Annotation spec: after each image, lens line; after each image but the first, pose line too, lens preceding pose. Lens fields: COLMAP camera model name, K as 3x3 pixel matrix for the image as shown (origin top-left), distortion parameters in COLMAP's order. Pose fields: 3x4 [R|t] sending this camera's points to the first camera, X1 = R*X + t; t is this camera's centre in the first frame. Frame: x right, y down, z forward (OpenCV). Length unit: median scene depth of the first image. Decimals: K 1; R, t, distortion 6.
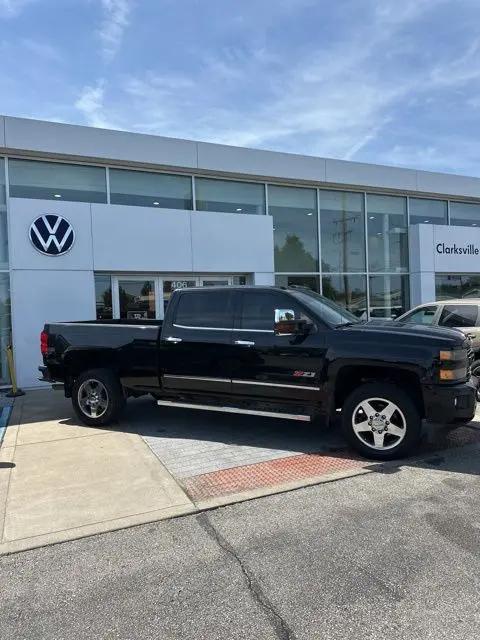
lens RADIAL K [[451.1, 0, 240.0], [0, 451.1, 320.0], [0, 0, 1]] dist [0.045224, -0.064704]
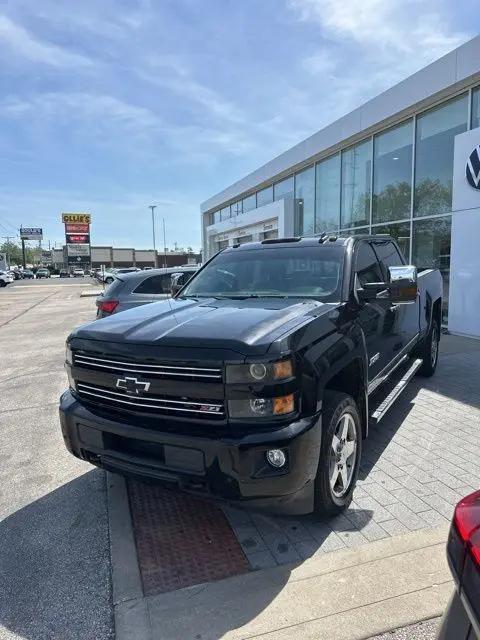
lens RADIAL K [[451.1, 0, 240.0], [0, 451.1, 320.0], [0, 0, 1]] dist [0.045224, -0.064704]
pose [[-0.113747, 0.160688, -0.980429, 0.890020], [0.012824, 0.986989, 0.160275, -0.070566], [0.993427, 0.005658, -0.114328, 1.054753]]
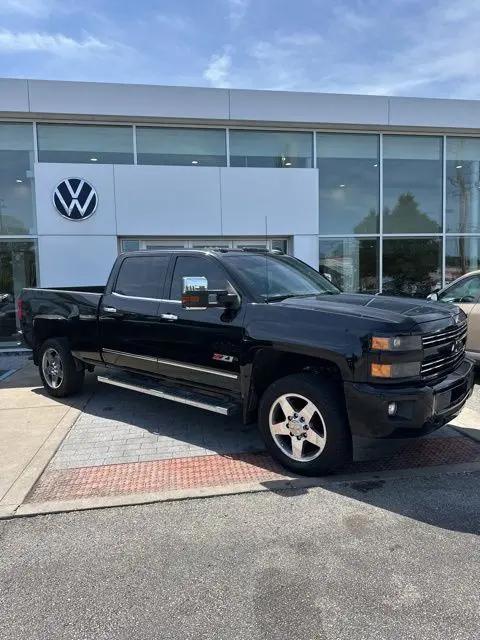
lens RADIAL K [[451.1, 0, 240.0], [0, 451.1, 320.0], [0, 0, 1]] dist [0.045224, -0.064704]
pose [[0.965735, 0.033109, -0.257411, 0.324387], [-0.014719, 0.997220, 0.073044, -0.004732], [0.259114, -0.066753, 0.963537, 0.204358]]
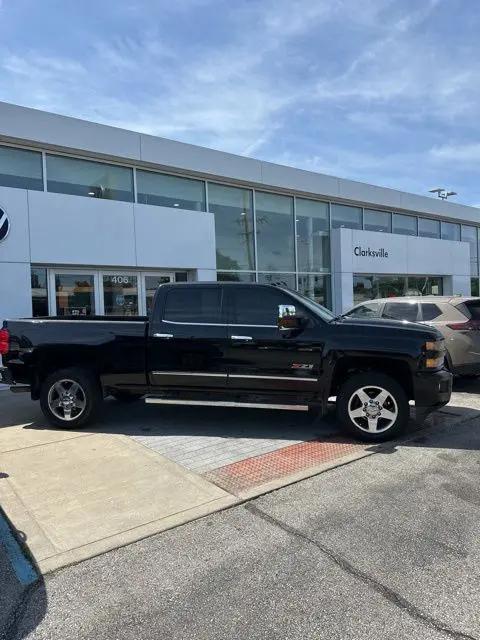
lens RADIAL K [[451.1, 0, 240.0], [0, 451.1, 320.0], [0, 0, 1]] dist [0.045224, -0.064704]
pose [[0.973515, -0.002916, 0.228604, -0.206678], [0.001825, 0.999986, 0.004982, 0.004942], [-0.228615, -0.004433, 0.973507, 0.005982]]
